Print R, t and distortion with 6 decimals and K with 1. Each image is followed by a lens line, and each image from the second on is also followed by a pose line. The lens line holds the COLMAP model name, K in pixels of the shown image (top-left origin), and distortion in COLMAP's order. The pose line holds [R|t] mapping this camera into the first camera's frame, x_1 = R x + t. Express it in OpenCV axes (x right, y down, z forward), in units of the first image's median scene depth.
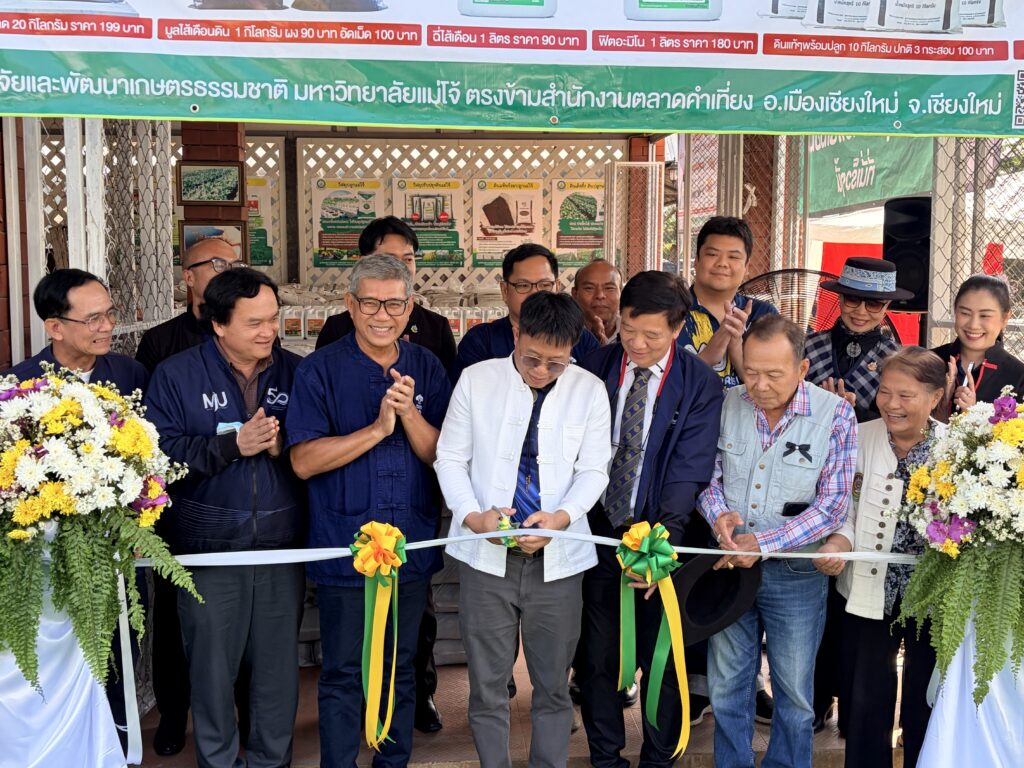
lens RADIAL K [[1218.6, 0, 515.7], [0, 1218.6, 400.7], [0, 0, 1]] dist [0.009417, 0.000000]
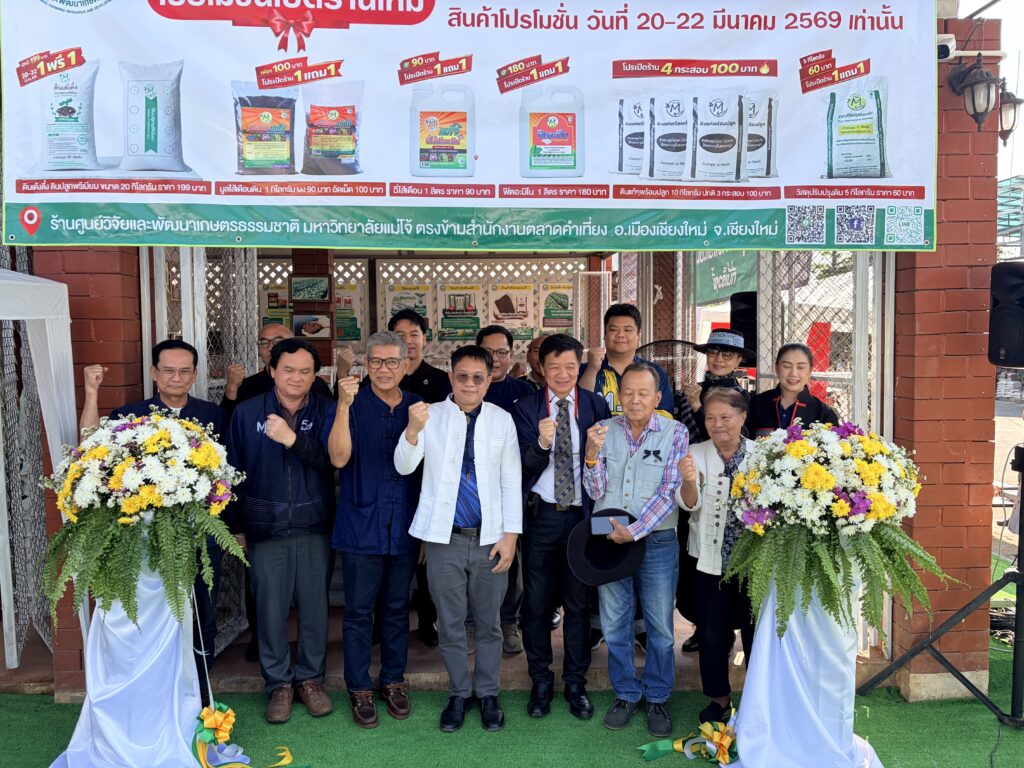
lens RADIAL K [[778.2, 0, 512.5], [0, 778.2, 383.1], [0, 0, 1]] dist [0.037222, -0.033229]
pose [[0.999086, -0.007081, -0.042151, 0.103675], [0.004824, 0.998561, -0.053402, -0.005276], [0.042468, 0.053150, 0.997683, 0.042482]]
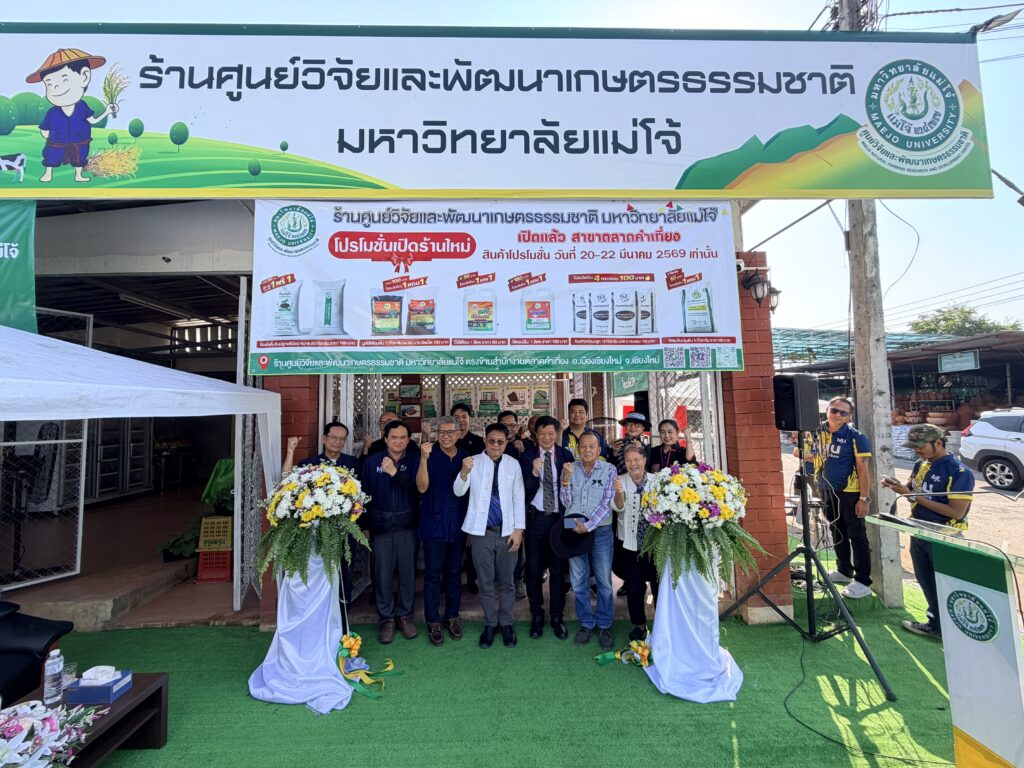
lens RADIAL K [[408.4, 0, 514.1], [0, 408.4, 383.0], [0, 0, 1]] dist [-0.000571, 0.000246]
pose [[0.998558, -0.026971, -0.046412, 0.099459], [0.018062, 0.983012, -0.182652, -0.024518], [0.050550, 0.181550, 0.982082, 0.075156]]
